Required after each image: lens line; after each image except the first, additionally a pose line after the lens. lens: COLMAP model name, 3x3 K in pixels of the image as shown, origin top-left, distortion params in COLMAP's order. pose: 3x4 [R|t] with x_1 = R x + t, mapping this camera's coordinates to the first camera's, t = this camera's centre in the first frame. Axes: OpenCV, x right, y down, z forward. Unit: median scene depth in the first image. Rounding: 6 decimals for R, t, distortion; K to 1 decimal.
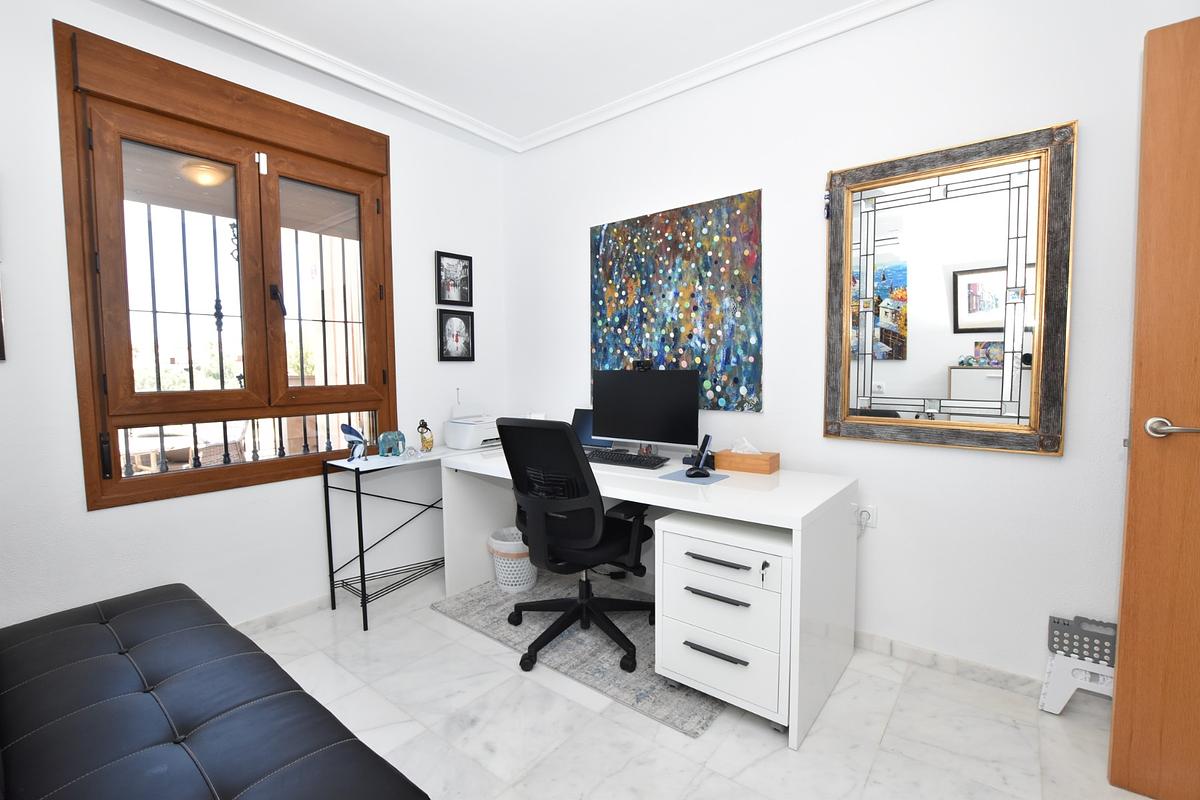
lens RADIAL K [[535.3, 0, 609.5], [0, 535.3, 400.7], [0, 0, 1]] dist [-0.021929, 0.002101]
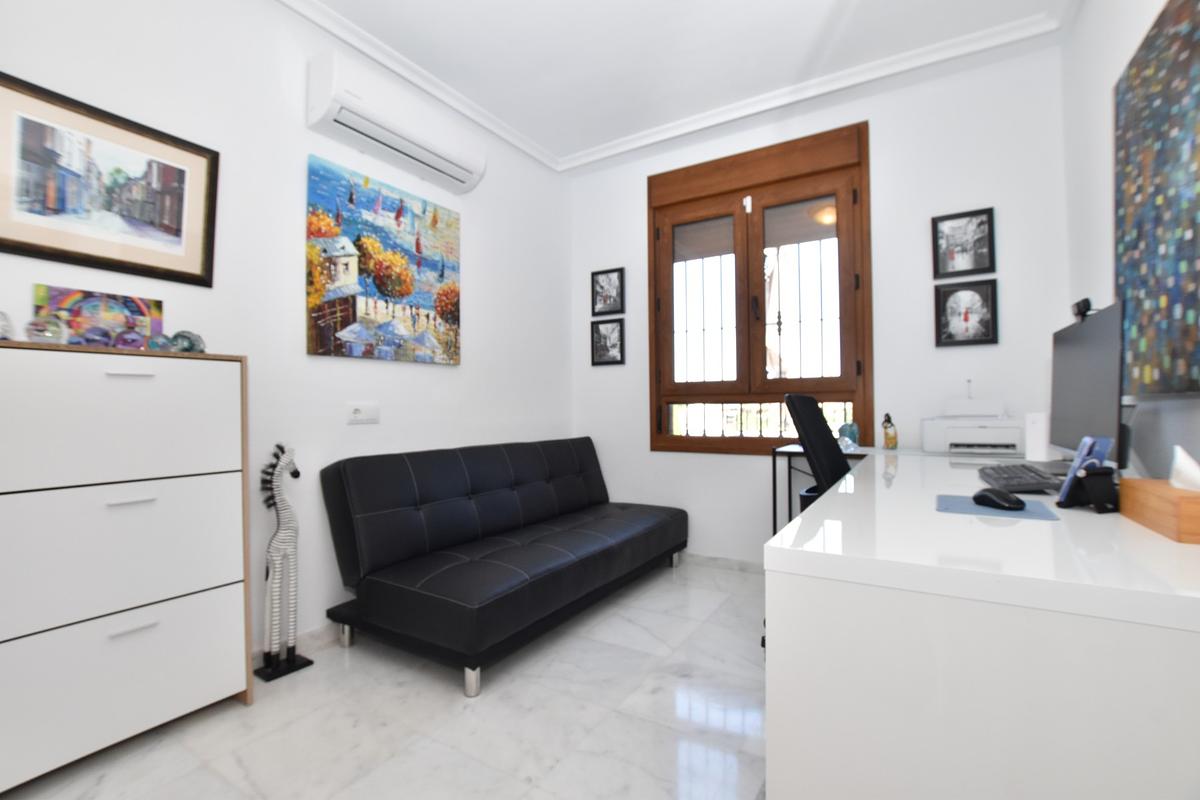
lens RADIAL K [[535.3, 0, 609.3], [0, 535.3, 405.8], [0, 0, 1]] dist [-0.021929, 0.002101]
pose [[0.133303, 0.001723, -0.991074, 0.471995], [-0.049470, 0.998764, -0.004918, 0.050578], [0.989840, 0.049684, 0.133224, 0.419877]]
